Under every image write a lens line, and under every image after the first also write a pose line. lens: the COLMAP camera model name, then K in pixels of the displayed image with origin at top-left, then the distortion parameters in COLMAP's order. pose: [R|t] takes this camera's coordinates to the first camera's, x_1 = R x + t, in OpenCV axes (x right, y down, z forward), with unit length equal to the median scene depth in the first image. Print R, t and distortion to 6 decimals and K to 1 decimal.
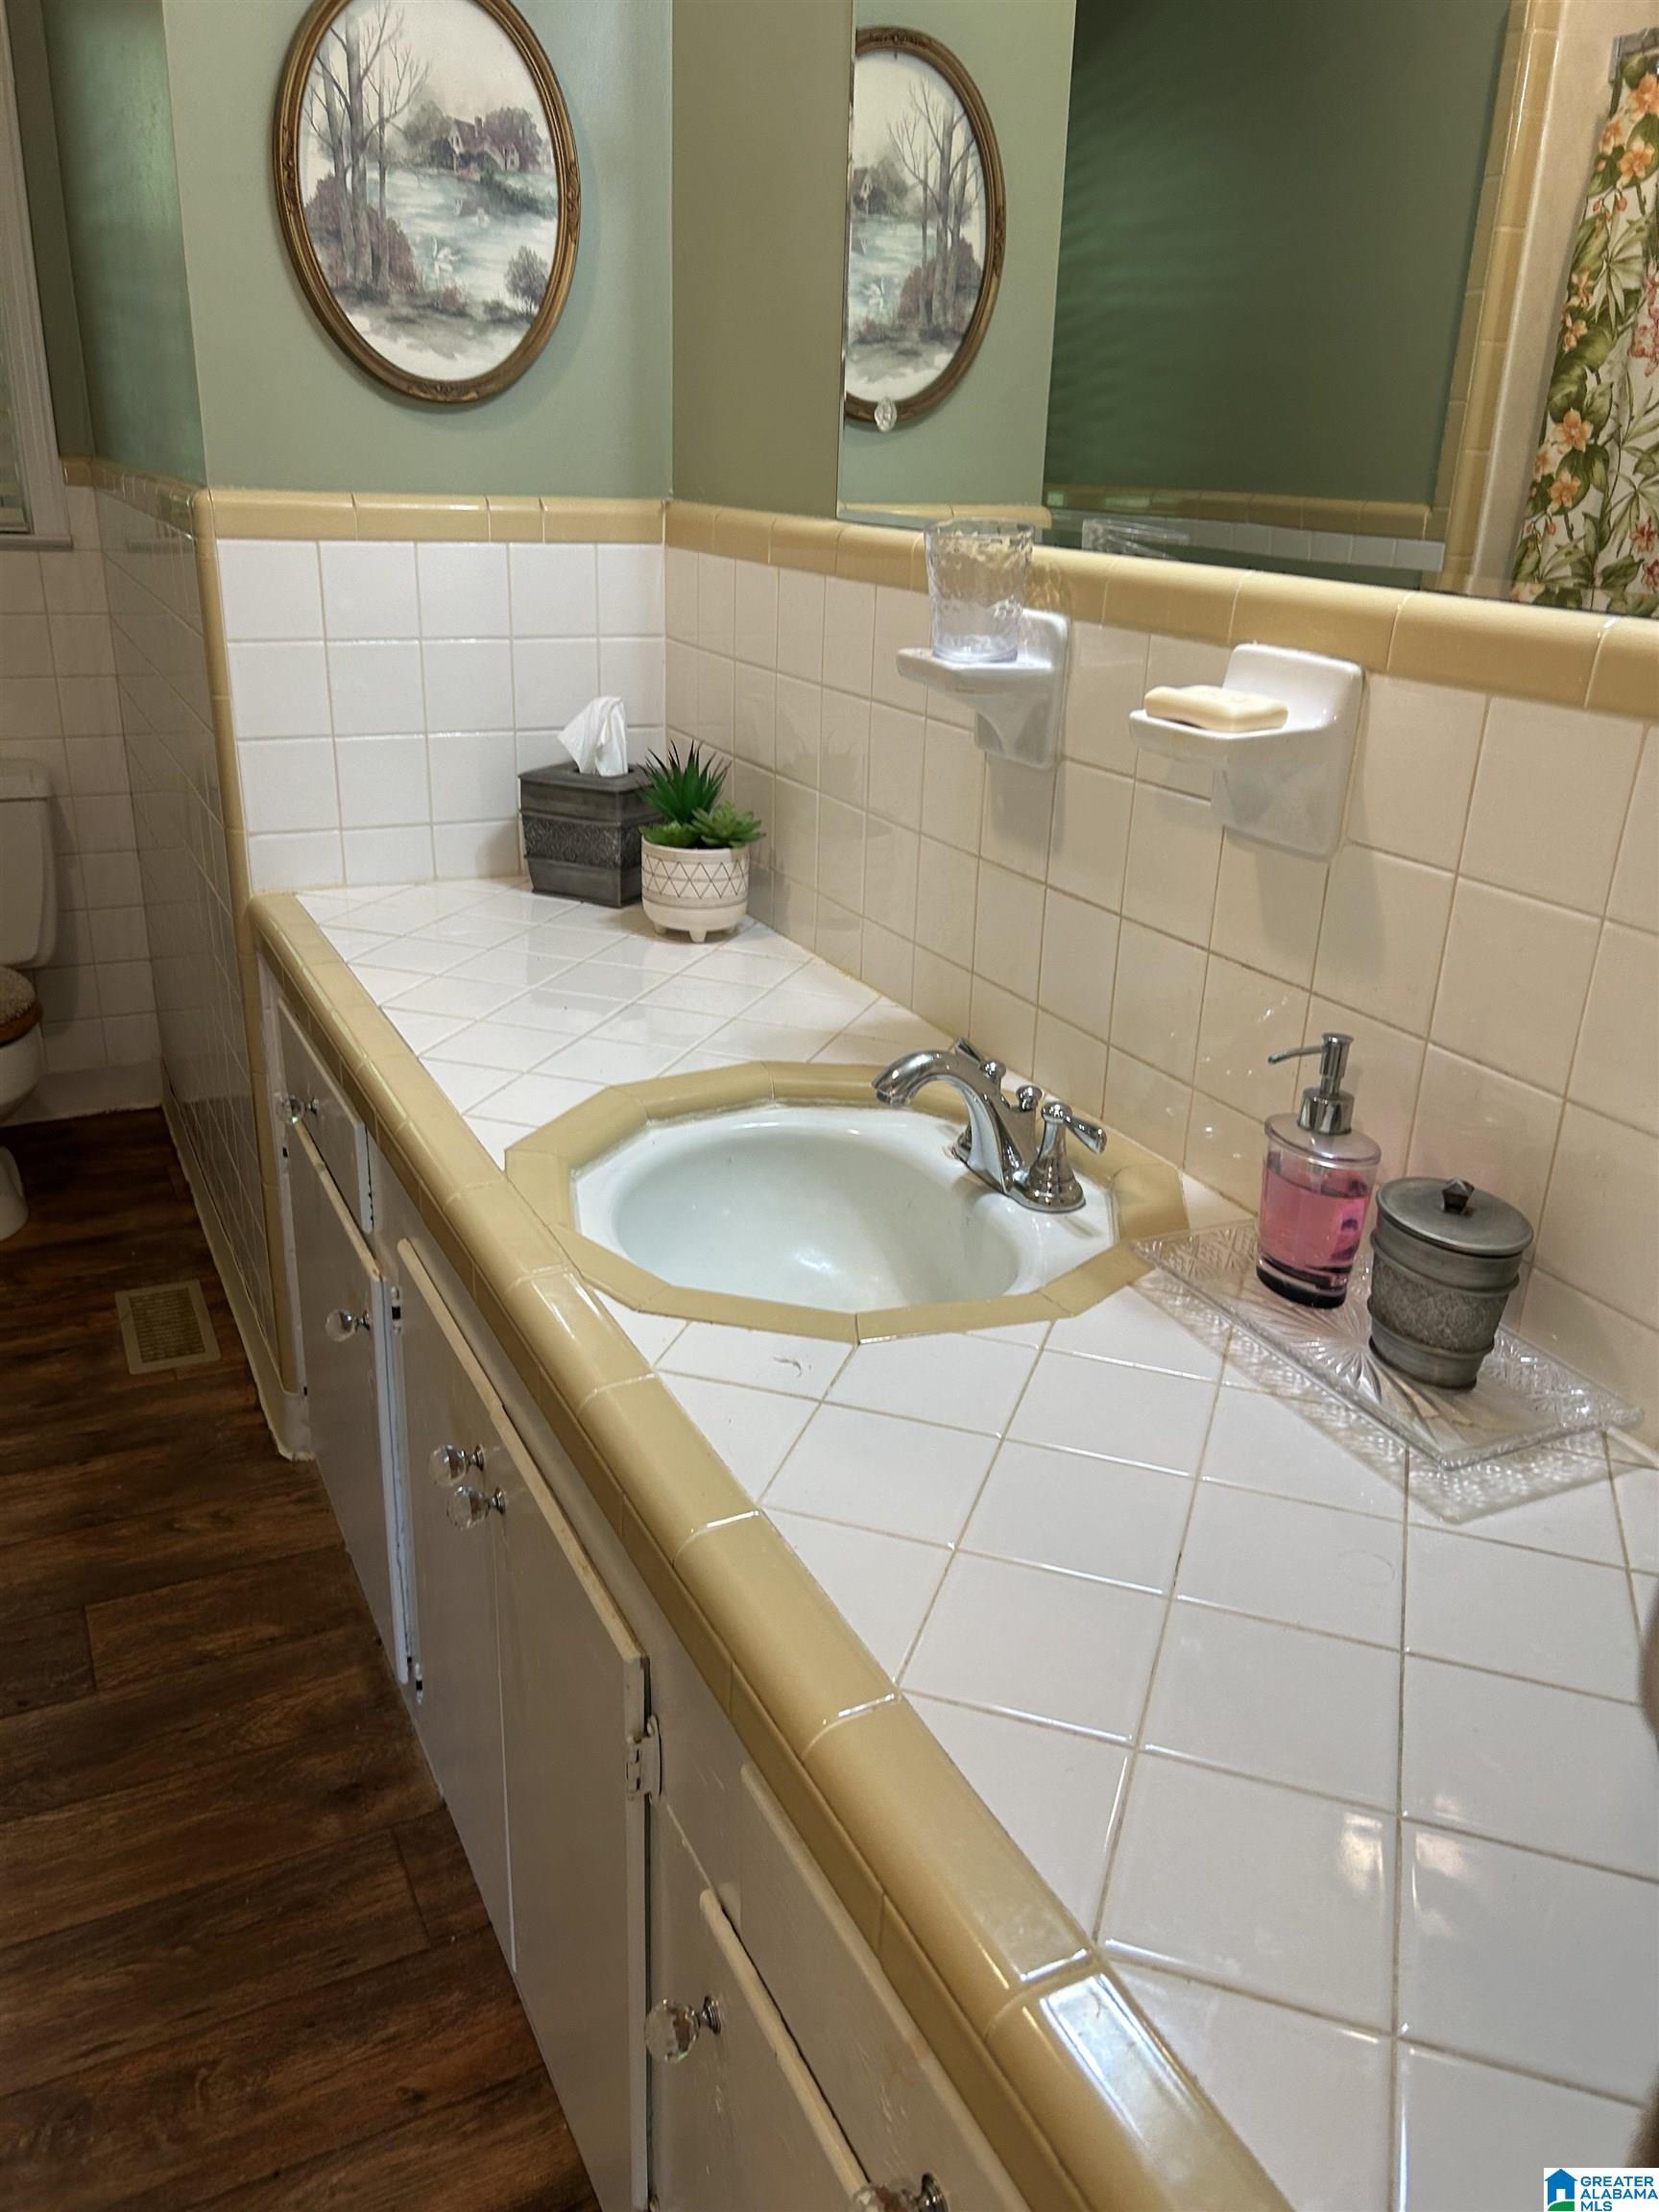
lens RADIAL K [[1674.5, 0, 850.2], [0, 1674.5, 1120.5], [0, 0, 1]] dist [0.047424, -0.057526]
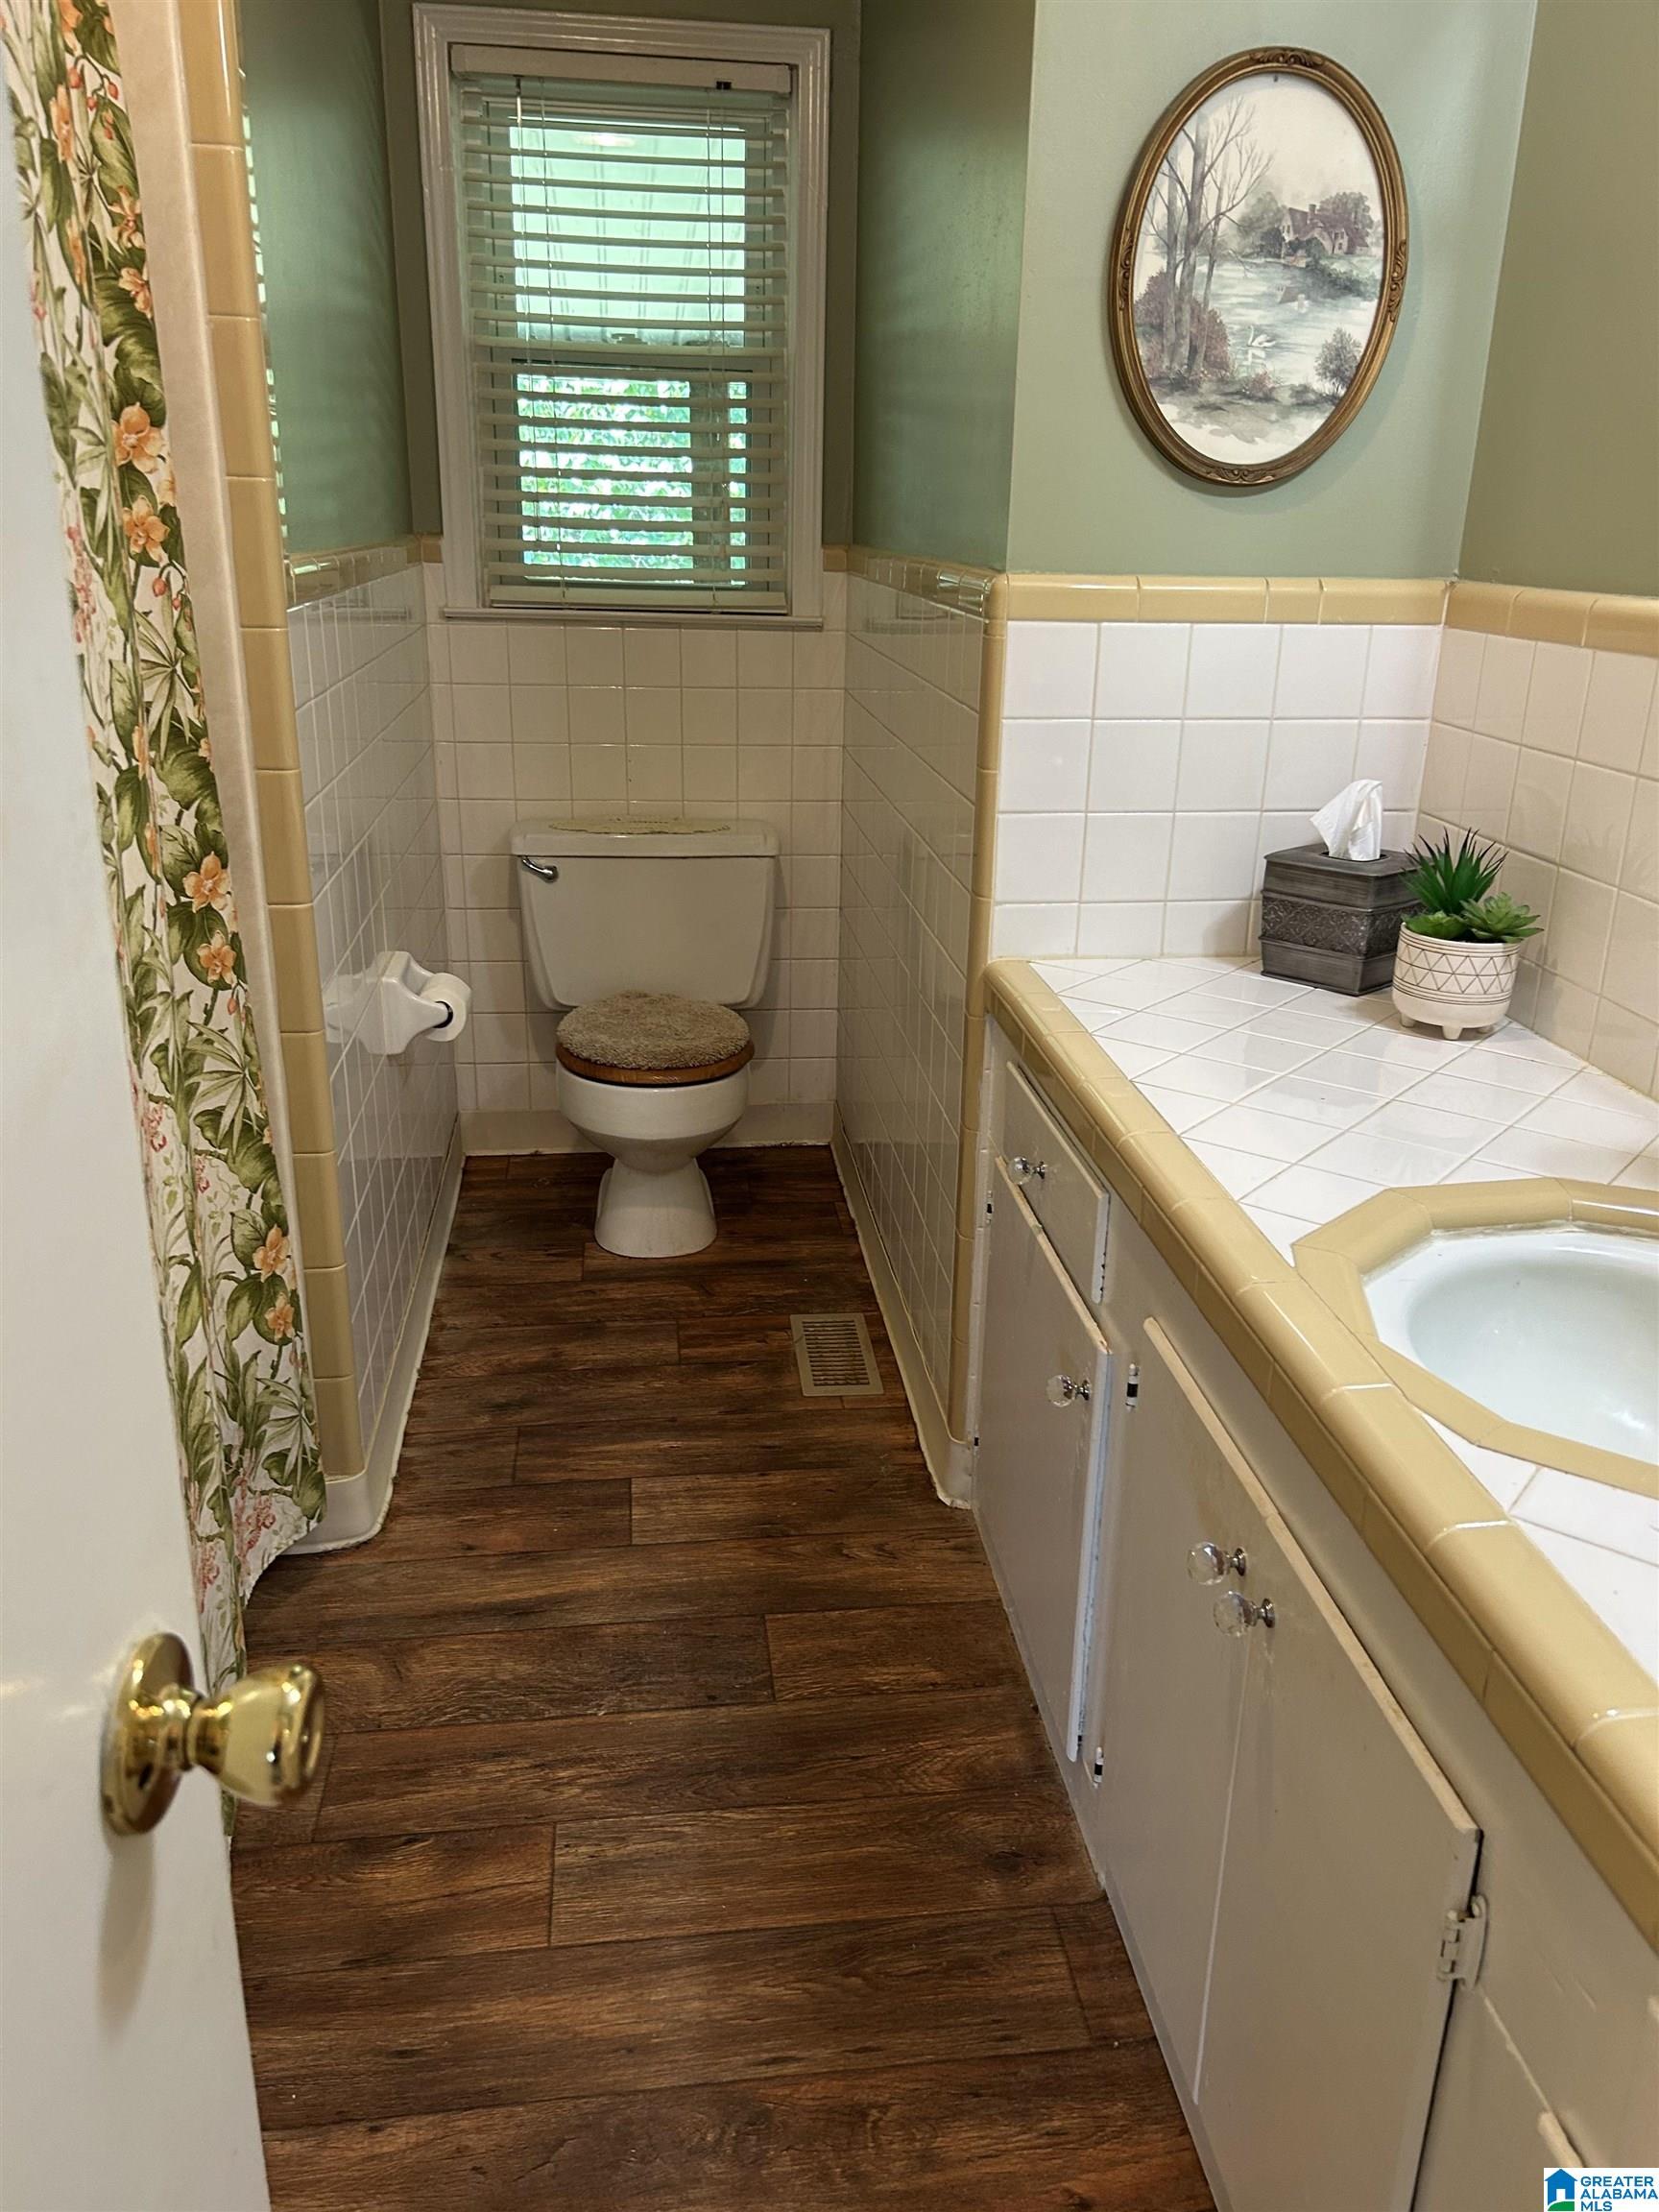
lens RADIAL K [[1674.5, 0, 859.6], [0, 1674.5, 1111.8], [0, 0, 1]] dist [0.047424, -0.057526]
pose [[0.941971, 0.096860, -0.321417, -0.098622], [-0.111687, 0.993350, -0.027971, -0.002494], [0.316570, 0.062246, 0.946525, 0.002294]]
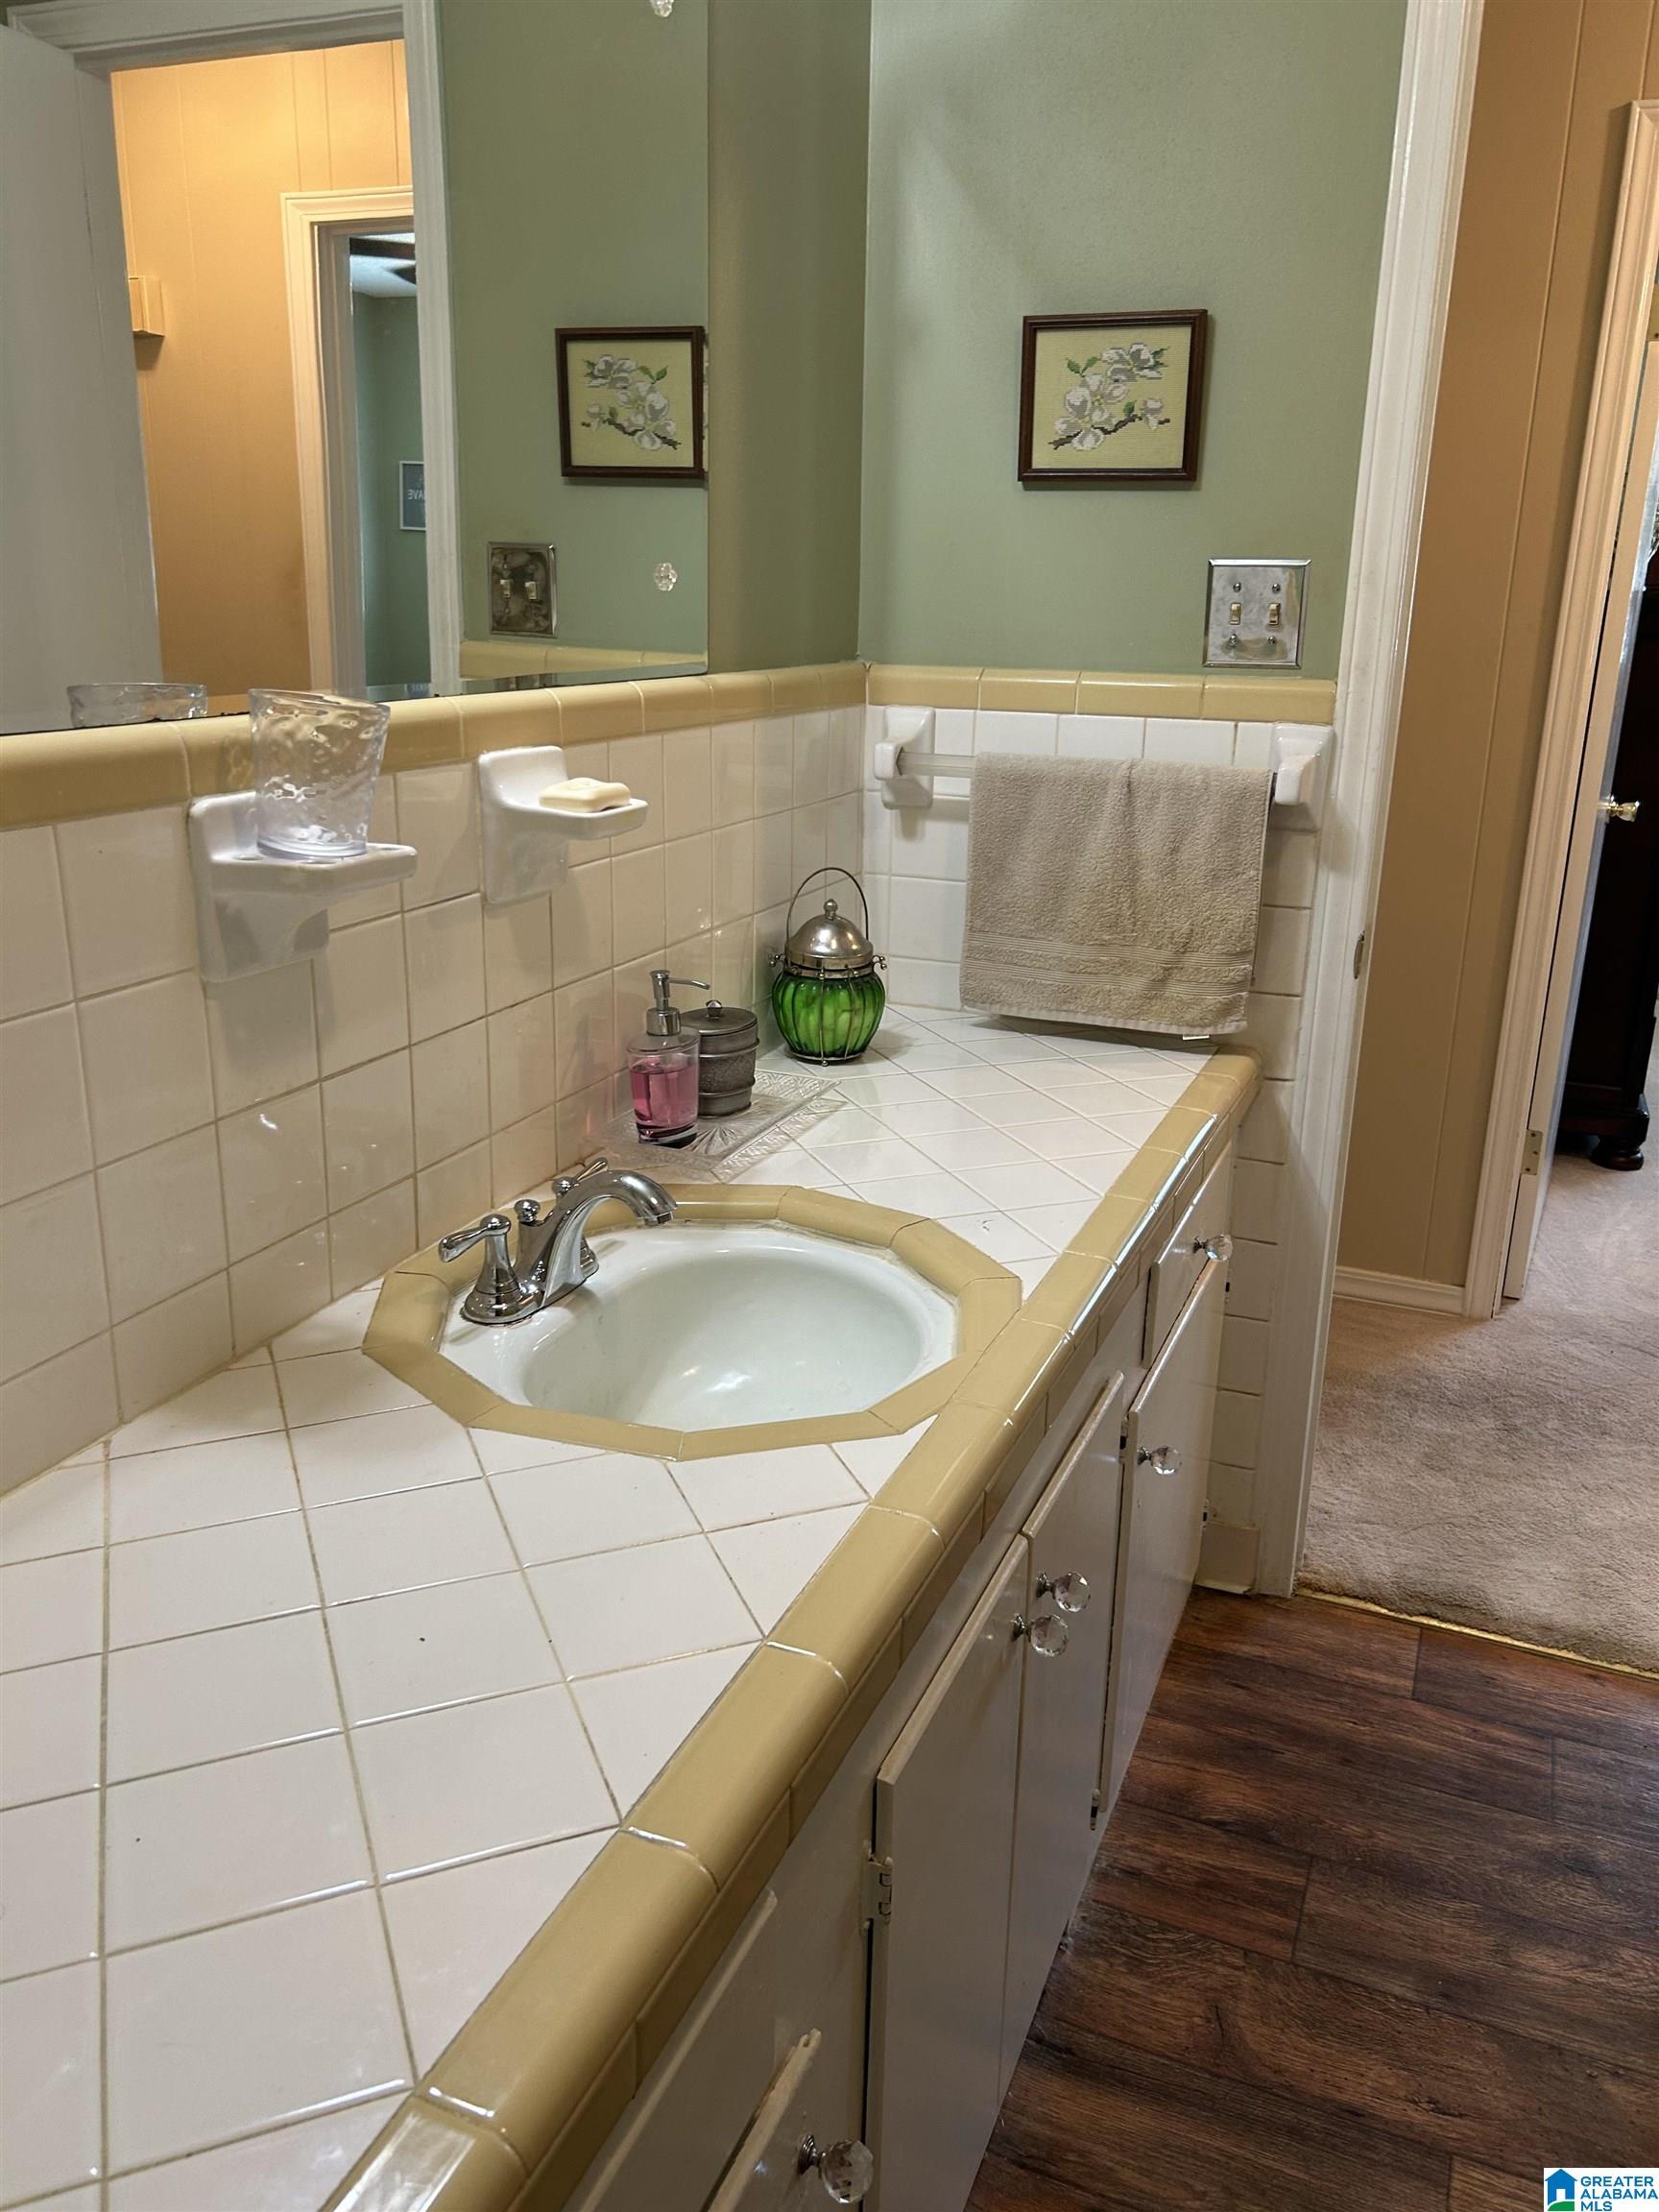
lens RADIAL K [[1674.5, 0, 833.5], [0, 1674.5, 1103.3], [0, 0, 1]] dist [0.047424, -0.057526]
pose [[-0.651102, -0.270694, 0.709078, -0.534812], [0.237480, 0.814672, 0.529068, -0.416976], [-0.720881, 0.512869, -0.466150, 0.960201]]
